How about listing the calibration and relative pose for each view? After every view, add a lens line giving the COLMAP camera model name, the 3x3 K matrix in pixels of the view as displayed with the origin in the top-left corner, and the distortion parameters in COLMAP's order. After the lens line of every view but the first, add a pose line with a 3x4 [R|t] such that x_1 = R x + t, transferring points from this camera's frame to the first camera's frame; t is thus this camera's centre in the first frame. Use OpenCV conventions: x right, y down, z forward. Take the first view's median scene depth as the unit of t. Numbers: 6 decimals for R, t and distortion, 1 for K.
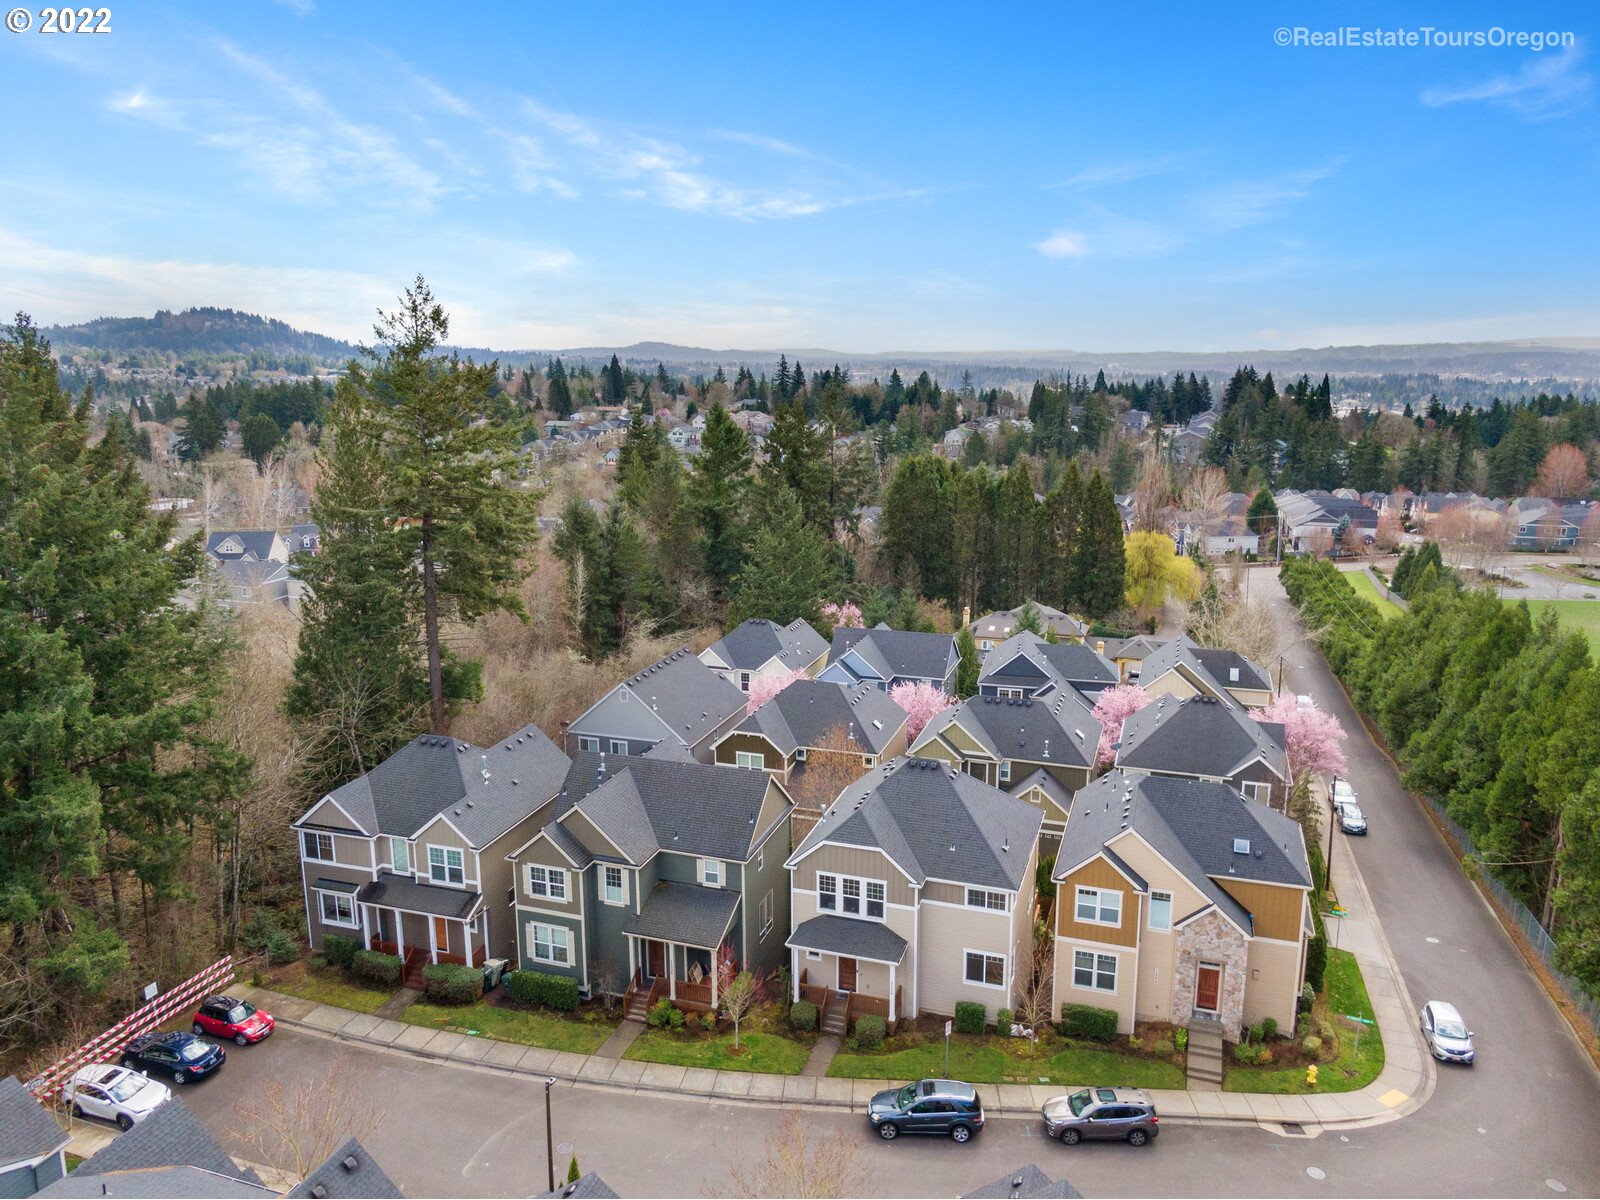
lens RADIAL K [[1149.1, 0, 805.4], [0, 1149.1, 599.5], [0, 0, 1]] dist [0.002738, -0.002023]
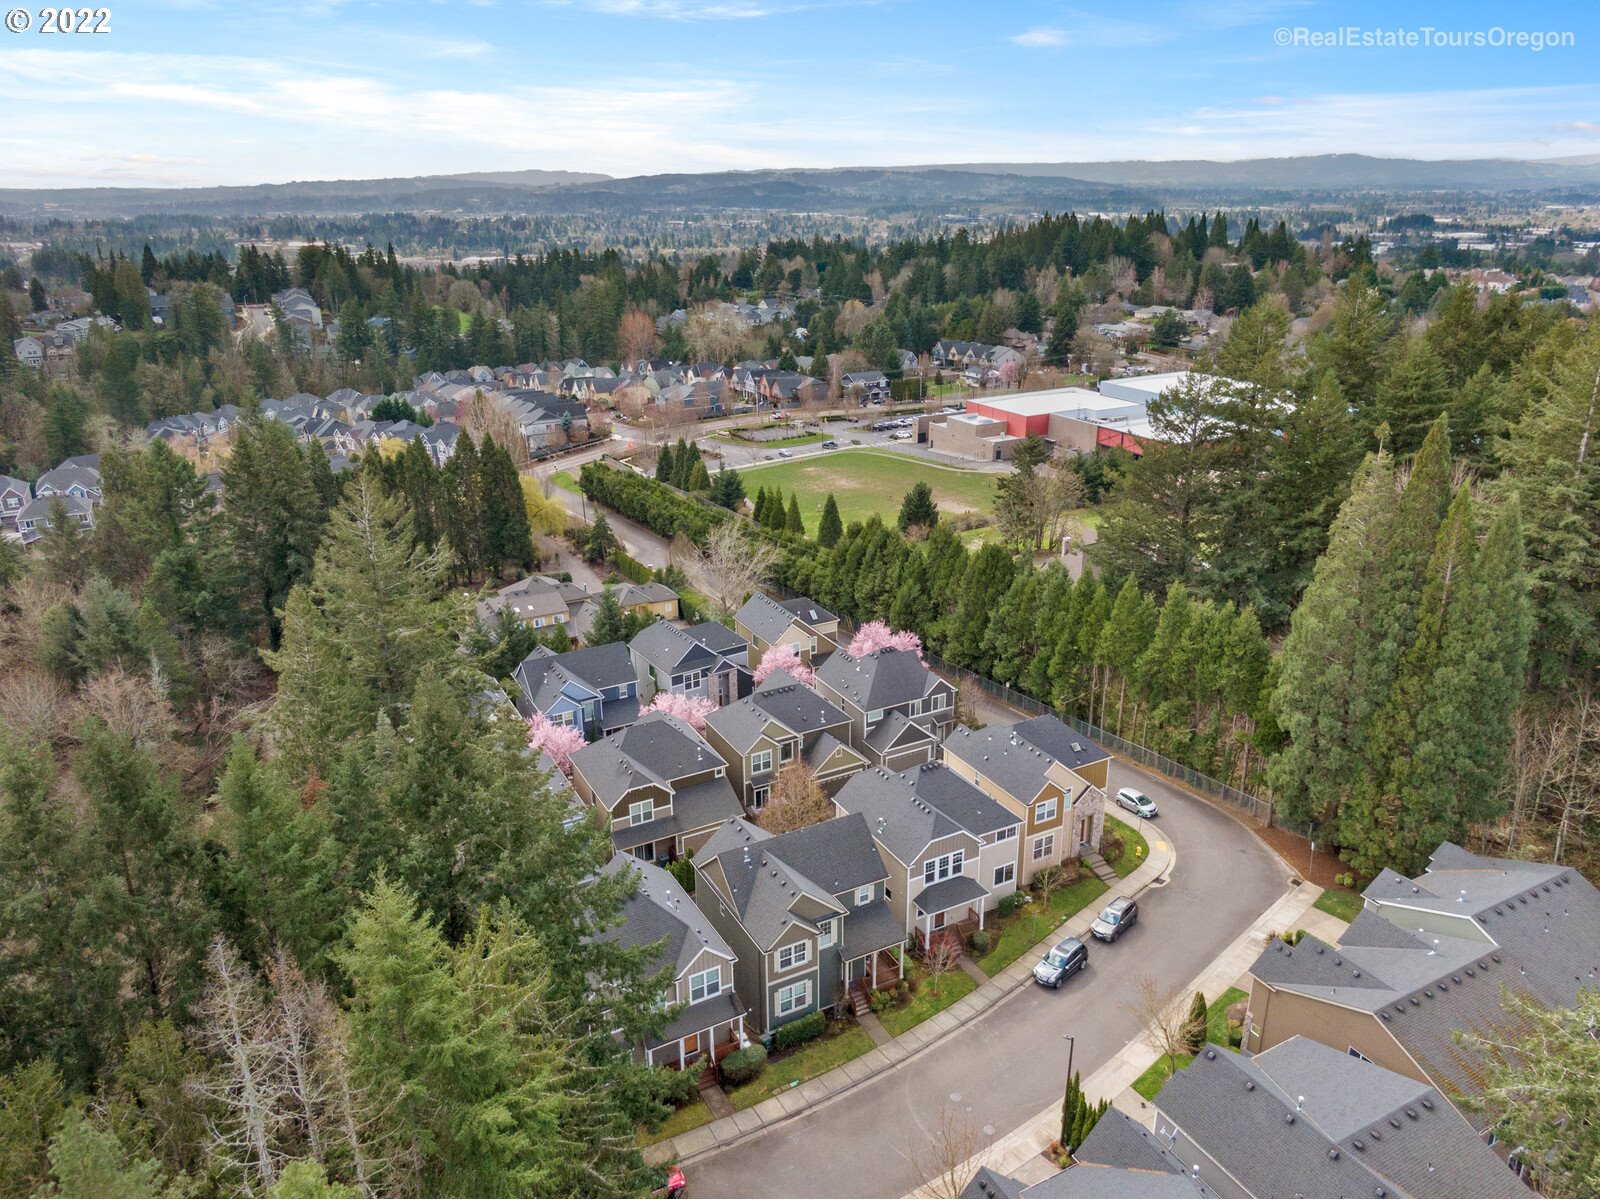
lens RADIAL K [[1149.1, 0, 800.7], [0, 1149.1, 603.9], [0, 0, 1]] dist [0.002738, -0.002023]
pose [[0.677448, -0.257045, 0.689197, -1.029899], [0.158391, 0.965951, 0.204574, -0.409720], [-0.718315, -0.029425, 0.695095, 0.102803]]
